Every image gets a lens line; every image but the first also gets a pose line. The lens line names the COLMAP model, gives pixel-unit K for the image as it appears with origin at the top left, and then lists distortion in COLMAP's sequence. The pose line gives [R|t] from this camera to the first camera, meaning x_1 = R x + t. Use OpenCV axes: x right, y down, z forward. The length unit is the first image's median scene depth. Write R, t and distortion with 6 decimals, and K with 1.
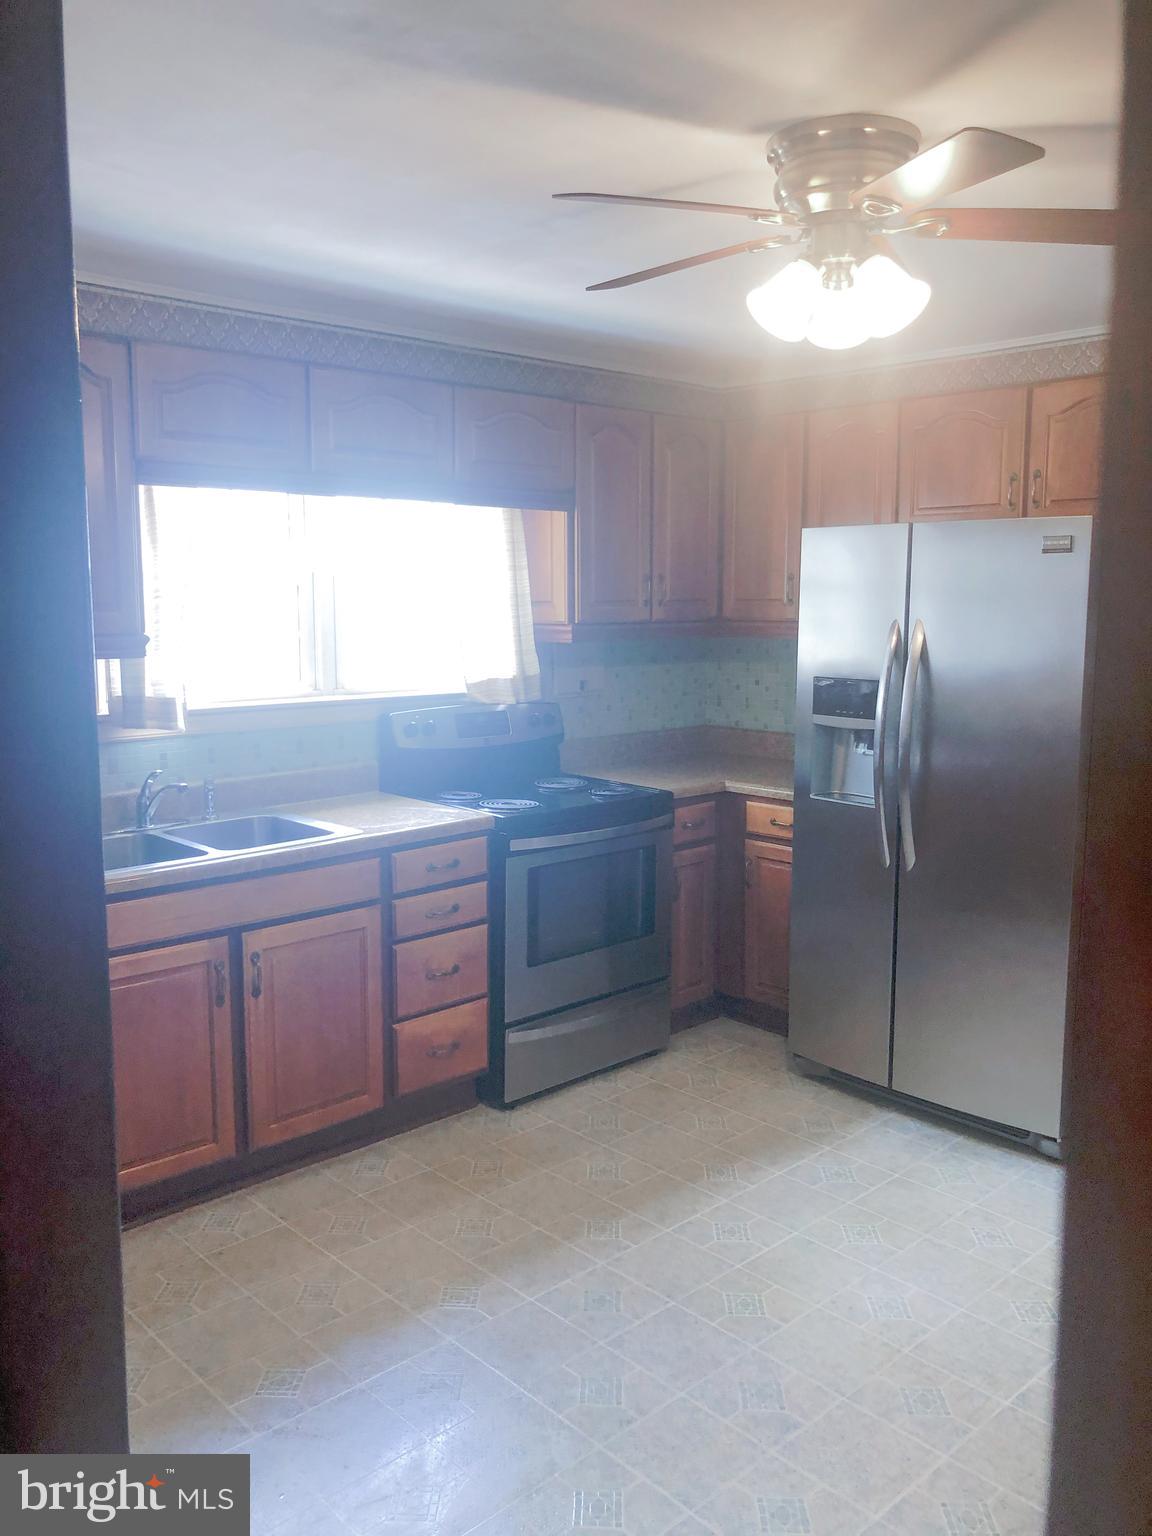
lens RADIAL K [[1262.6, 0, 586.4], [0, 1262.6, 757.8], [0, 0, 1]] dist [0.039018, -0.031742]
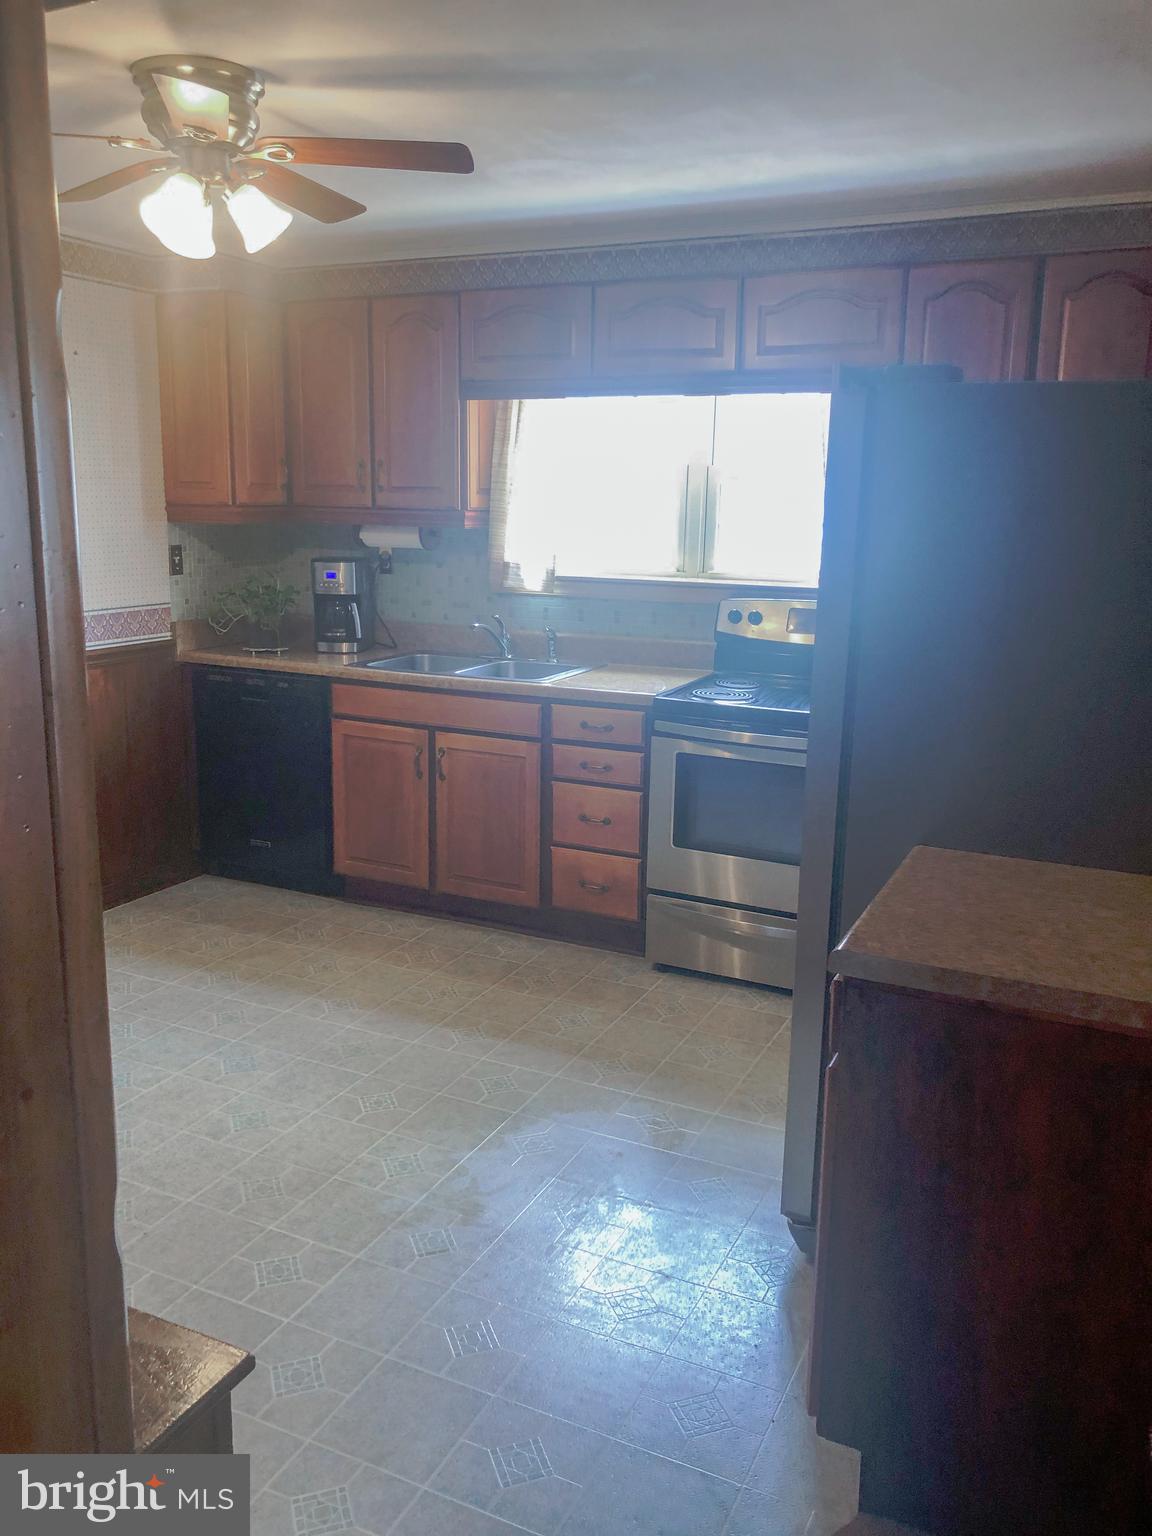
lens RADIAL K [[1262.6, 0, 580.0], [0, 1262.6, 766.4], [0, 0, 1]] dist [0.039018, -0.031742]
pose [[0.349732, 0.206243, -0.913866, 0.955042], [-0.138401, 0.976138, 0.167331, -0.069272], [0.926570, 0.067959, 0.369931, 0.586804]]
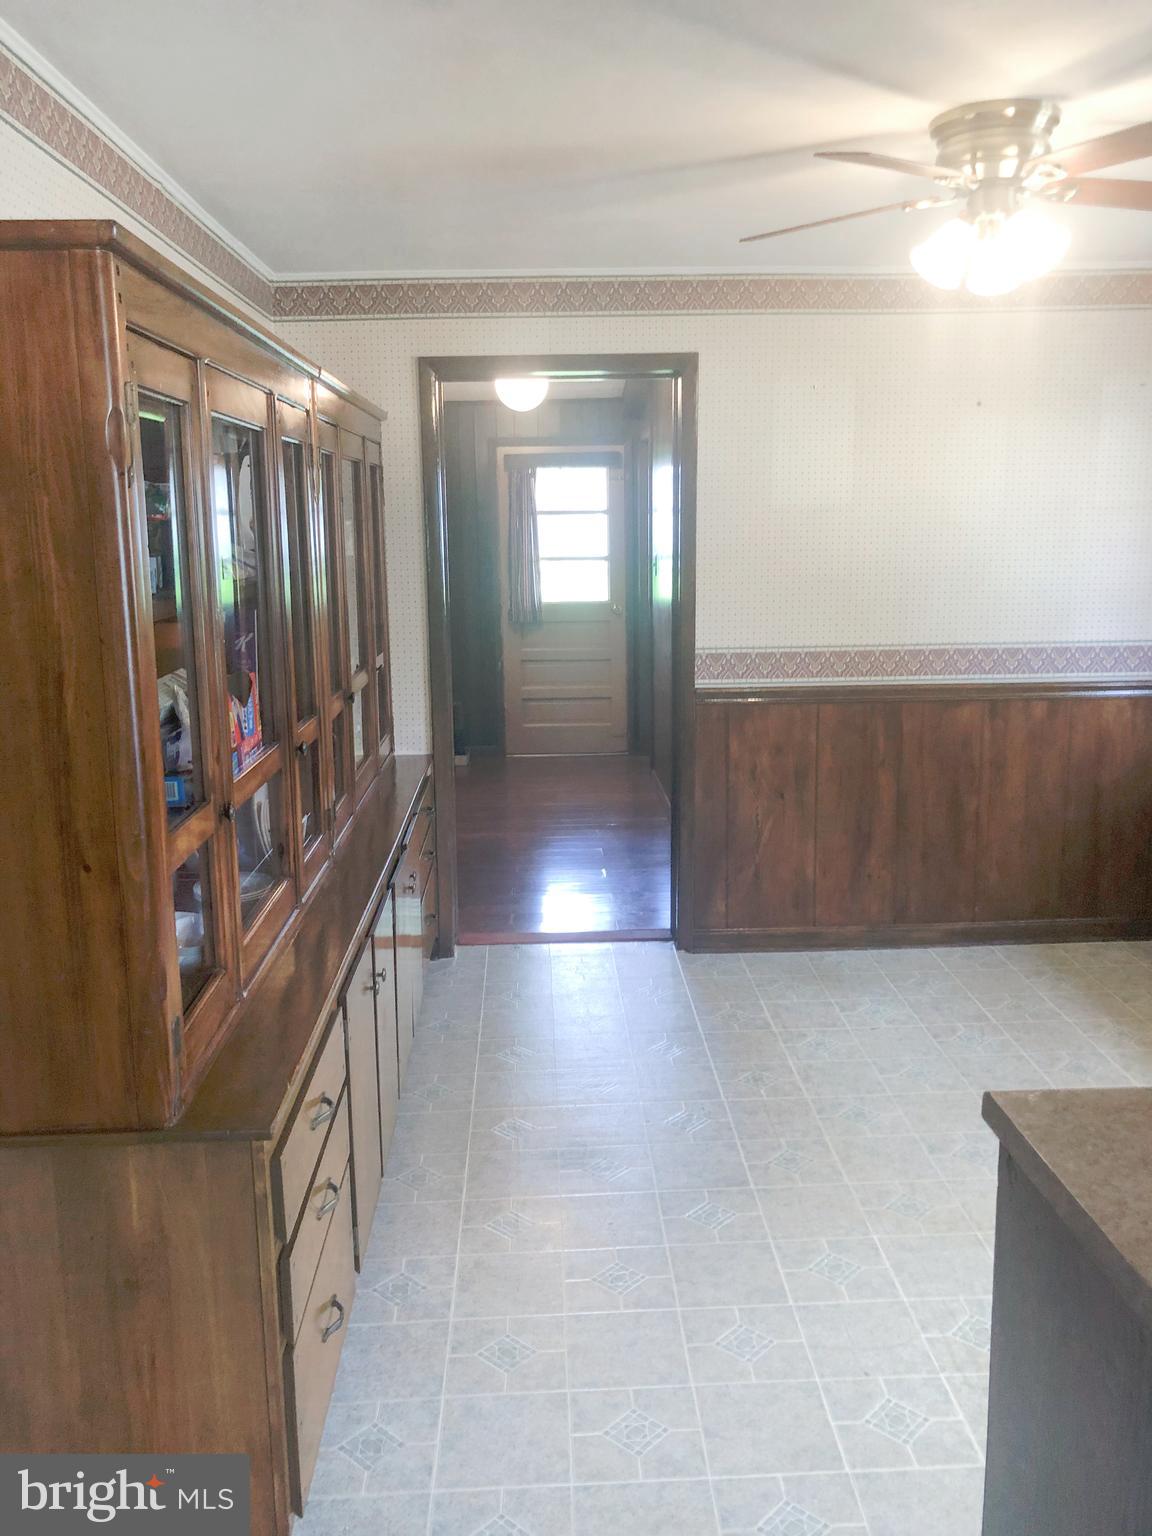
lens RADIAL K [[1262.6, 0, 580.6], [0, 1262.6, 759.2], [0, 0, 1]] dist [0.039018, -0.031742]
pose [[-0.663518, 0.146023, -0.733772, 0.897784], [-0.081702, 0.960760, 0.265074, -0.119632], [0.743686, 0.235832, -0.625551, 1.007596]]
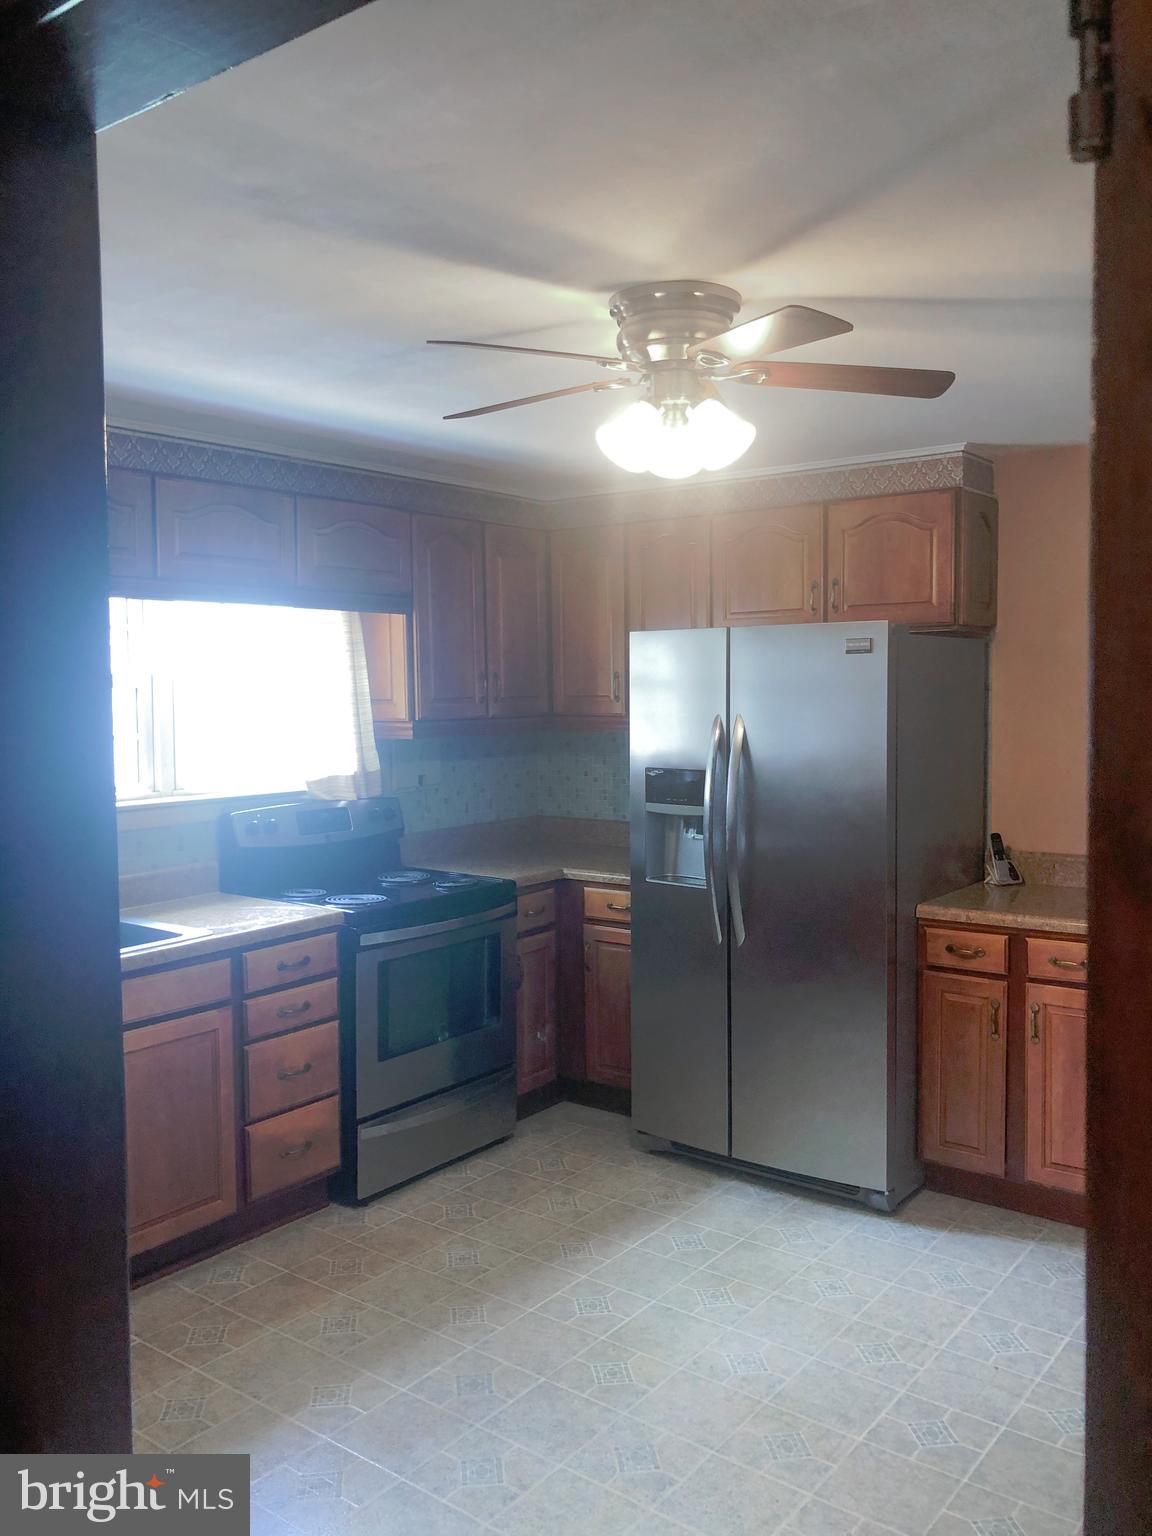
lens RADIAL K [[1262.6, 0, 595.3], [0, 1262.6, 754.2], [0, 0, 1]] dist [0.039018, -0.031742]
pose [[0.986532, -0.019801, 0.162366, -0.038622], [0.032040, 0.996809, -0.073112, 0.001026], [-0.160400, 0.077330, 0.984018, -0.047782]]
